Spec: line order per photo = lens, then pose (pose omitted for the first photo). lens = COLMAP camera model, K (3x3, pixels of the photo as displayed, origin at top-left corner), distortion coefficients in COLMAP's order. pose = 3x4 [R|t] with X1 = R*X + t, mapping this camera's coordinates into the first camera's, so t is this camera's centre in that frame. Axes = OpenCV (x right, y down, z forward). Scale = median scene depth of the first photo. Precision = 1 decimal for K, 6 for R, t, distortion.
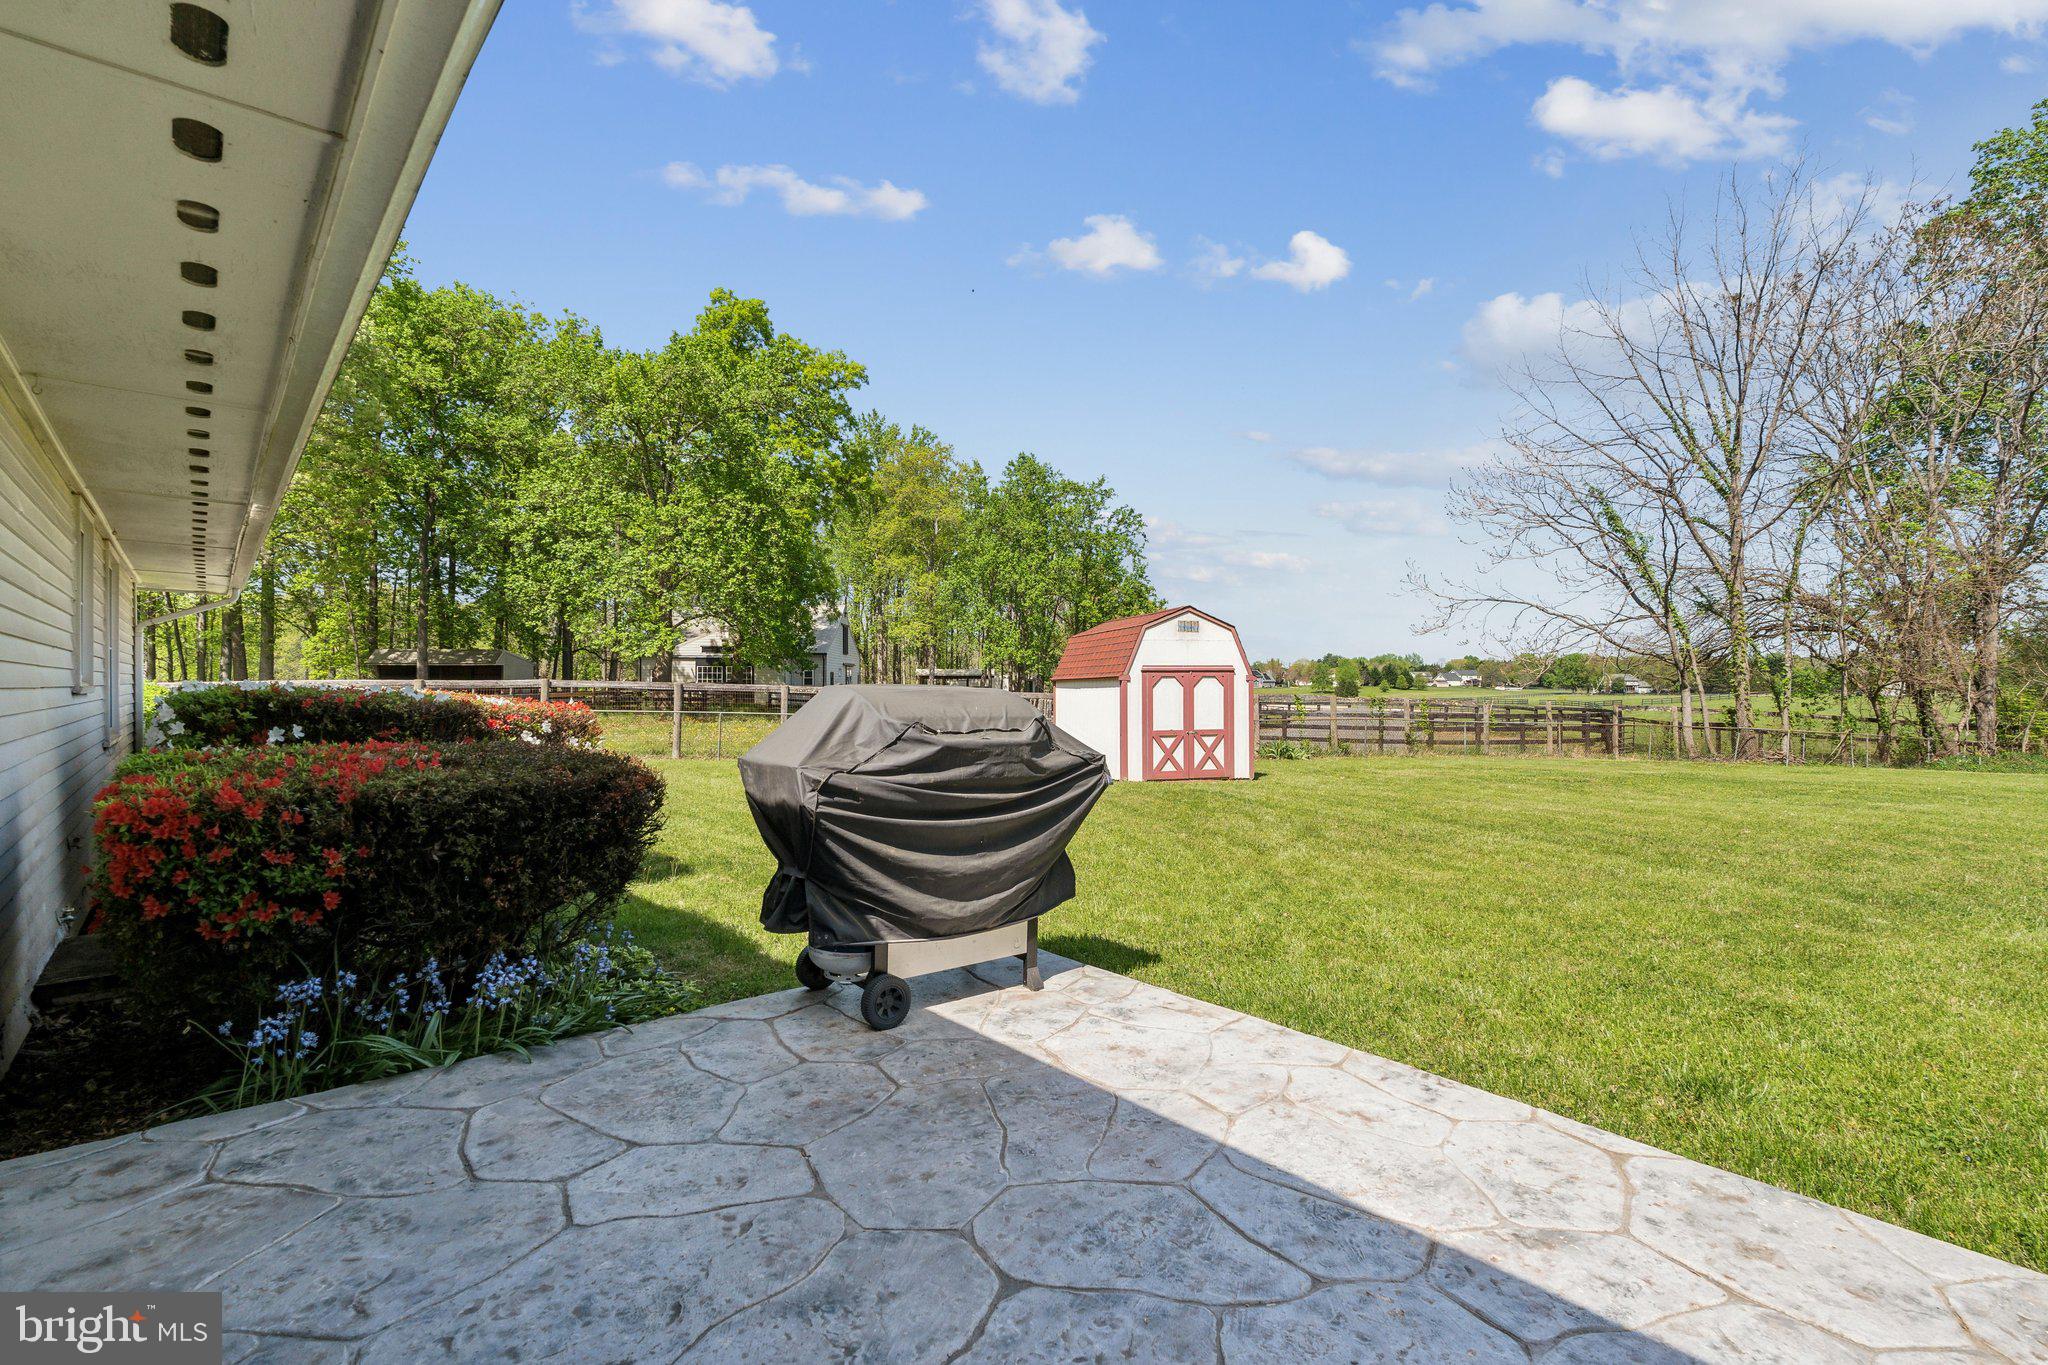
lens RADIAL K [[941.0, 0, 1024.0], [0, 941.0, 682.5], [0, 0, 1]] dist [0.003625, 0.000315]
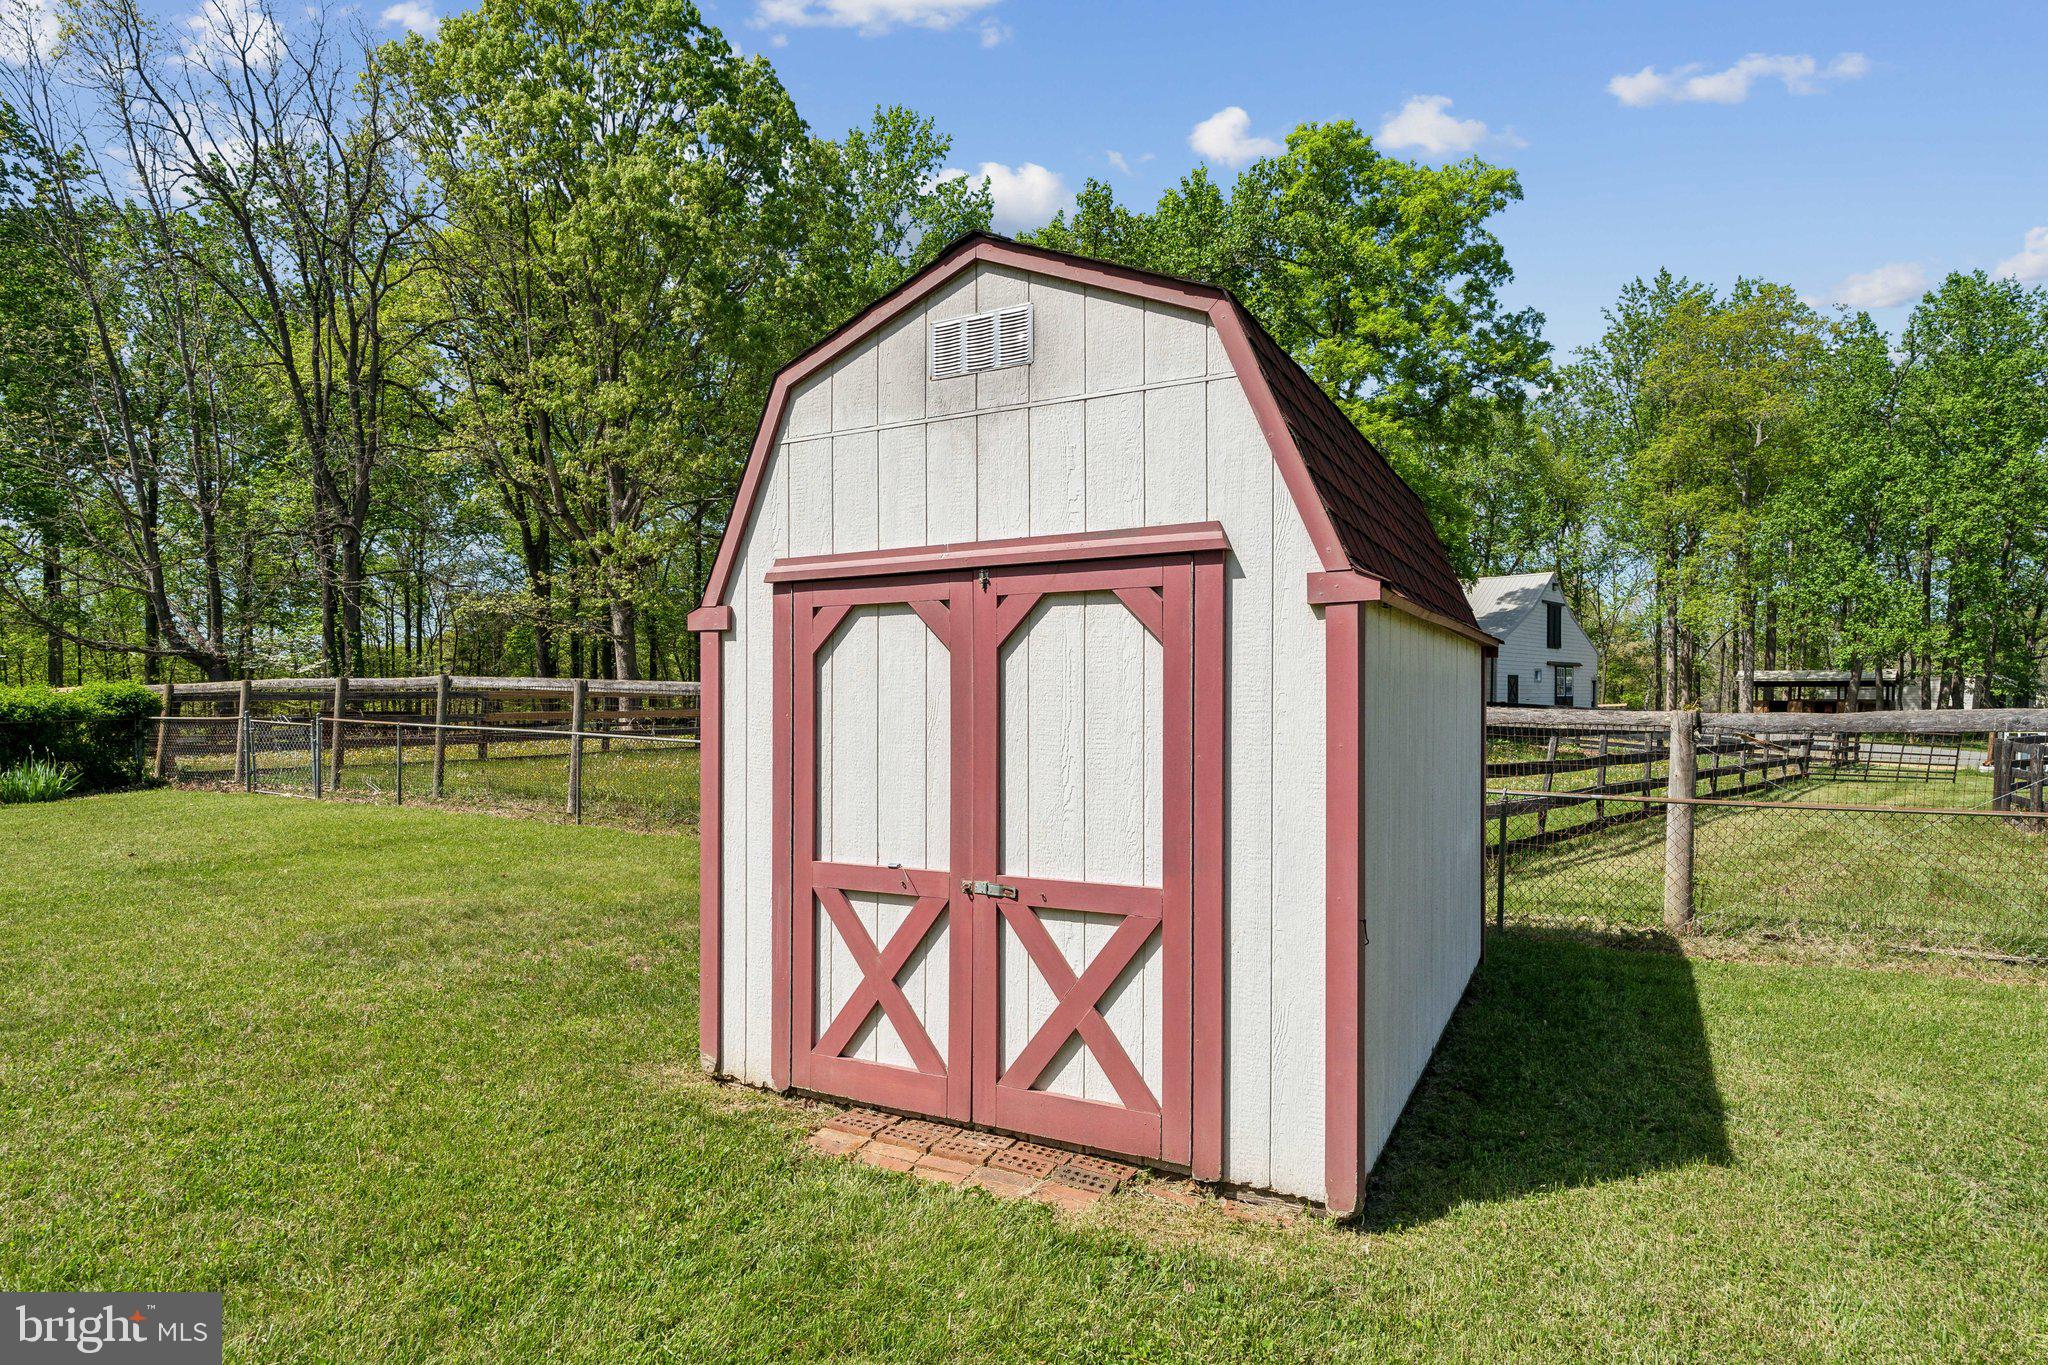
lens RADIAL K [[1117.3, 0, 1024.0], [0, 1117.3, 697.6], [0, 0, 1]] dist [0.001997, 0.000996]
pose [[0.717126, 0.000869, -0.696943, 0.341018], [-0.000759, 1.000000, 0.000467, 0.013192], [0.696944, 0.000194, 0.717126, 0.833852]]
